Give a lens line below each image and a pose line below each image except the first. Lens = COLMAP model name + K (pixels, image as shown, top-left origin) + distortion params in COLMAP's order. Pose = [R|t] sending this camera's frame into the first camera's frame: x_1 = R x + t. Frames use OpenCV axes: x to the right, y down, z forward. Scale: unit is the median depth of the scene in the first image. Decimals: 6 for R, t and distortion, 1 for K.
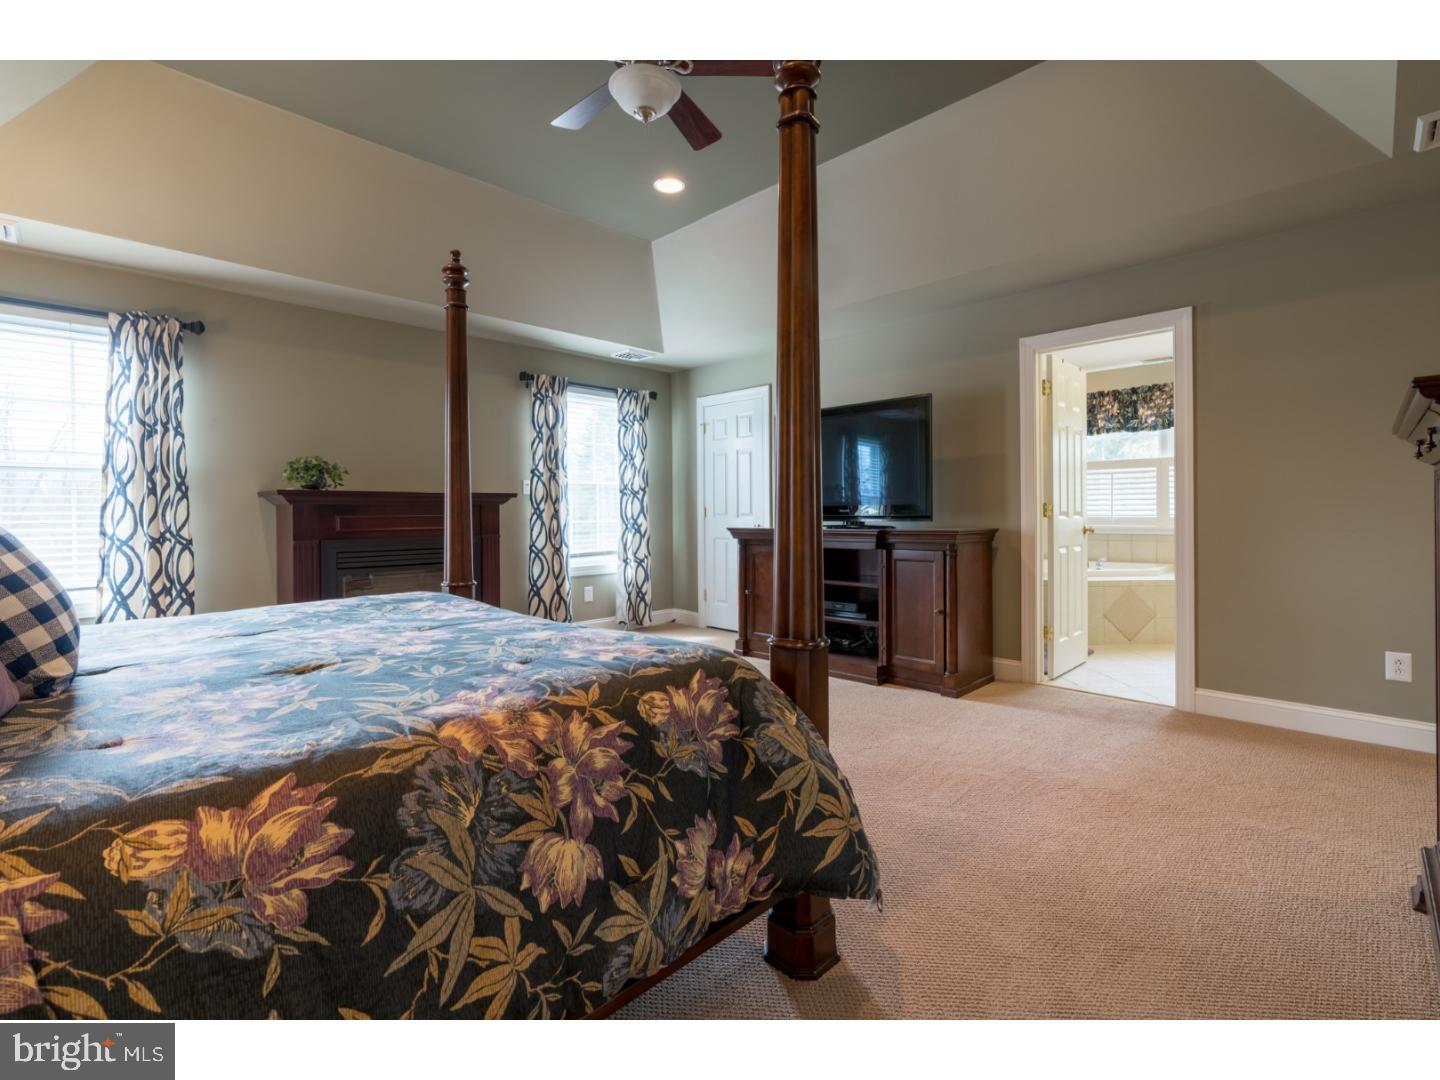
lens RADIAL K [[674.2, 0, 715.2], [0, 674.2, 506.9], [0, 0, 1]] dist [-0.003073, -0.000363]
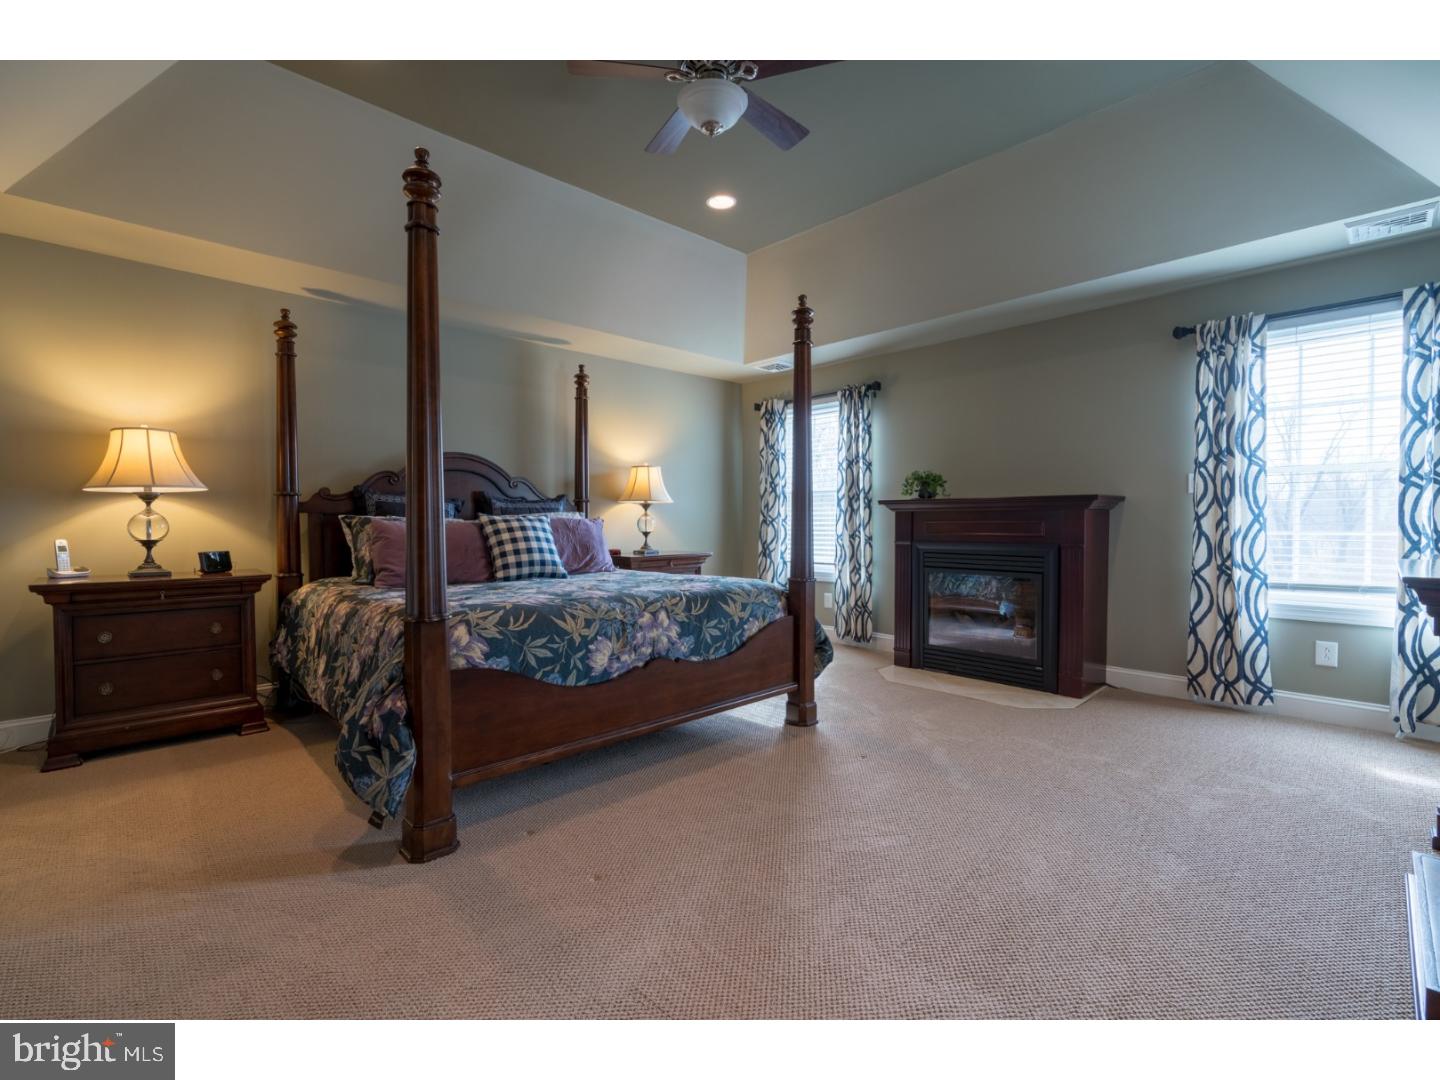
lens RADIAL K [[660.7, 0, 724.3], [0, 660.7, 534.9], [0, 0, 1]] dist [-0.001346, 0.000610]
pose [[-0.026840, 0.029282, -0.999211, 0.450107], [0.010048, 0.999528, 0.029021, 0.000672], [0.999589, -0.009261, -0.027122, 0.514712]]
